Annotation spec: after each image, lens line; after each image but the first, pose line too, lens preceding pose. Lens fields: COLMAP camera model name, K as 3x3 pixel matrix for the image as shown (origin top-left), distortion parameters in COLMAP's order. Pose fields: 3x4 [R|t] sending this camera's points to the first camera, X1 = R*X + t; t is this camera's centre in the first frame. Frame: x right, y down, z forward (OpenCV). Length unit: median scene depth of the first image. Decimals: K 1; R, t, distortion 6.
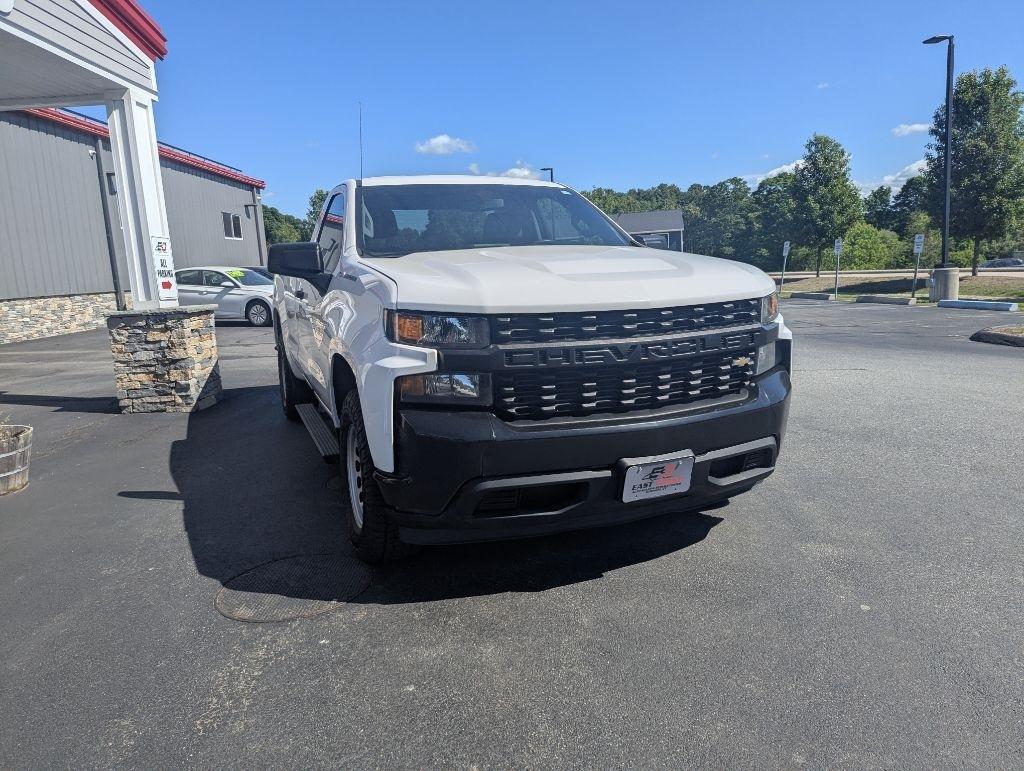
lens RADIAL K [[721.3, 0, 517.1], [0, 721.3, 377.7], [0, 0, 1]] dist [0.058578, -0.051932]
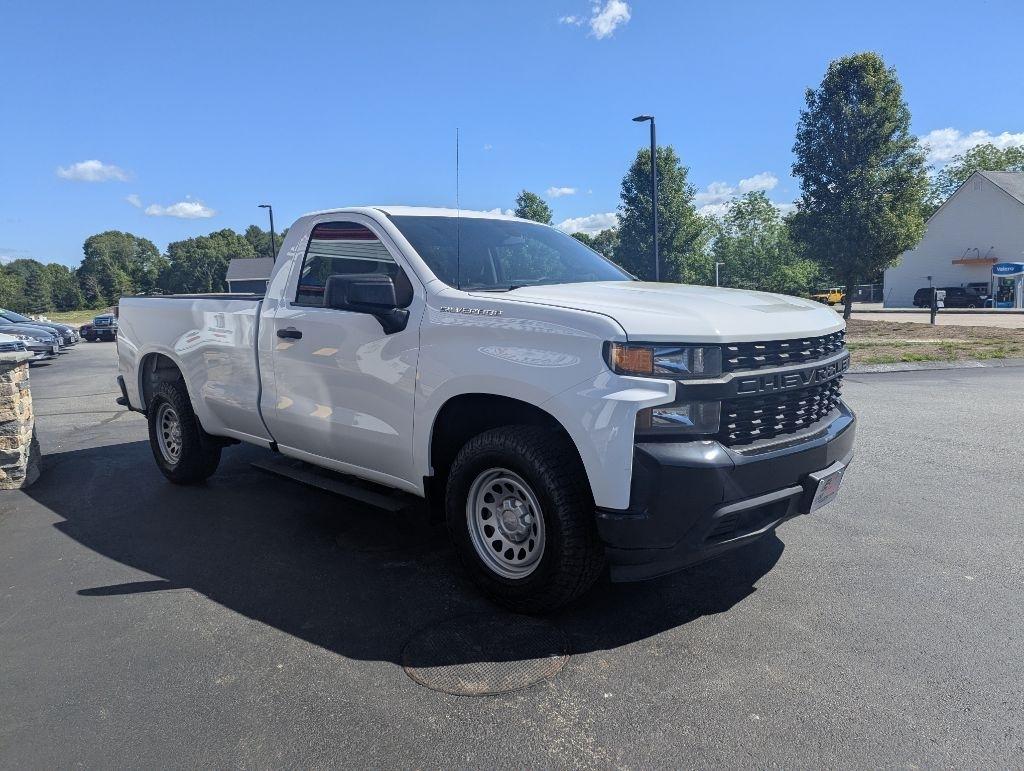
lens RADIAL K [[721.3, 0, 508.6], [0, 721.3, 388.8], [0, 0, 1]] dist [0.058578, -0.051932]
pose [[0.917298, -0.043659, 0.395801, -0.275453], [0.060630, 0.997695, -0.030463, -0.003834], [-0.393559, 0.051941, 0.917831, 0.063801]]
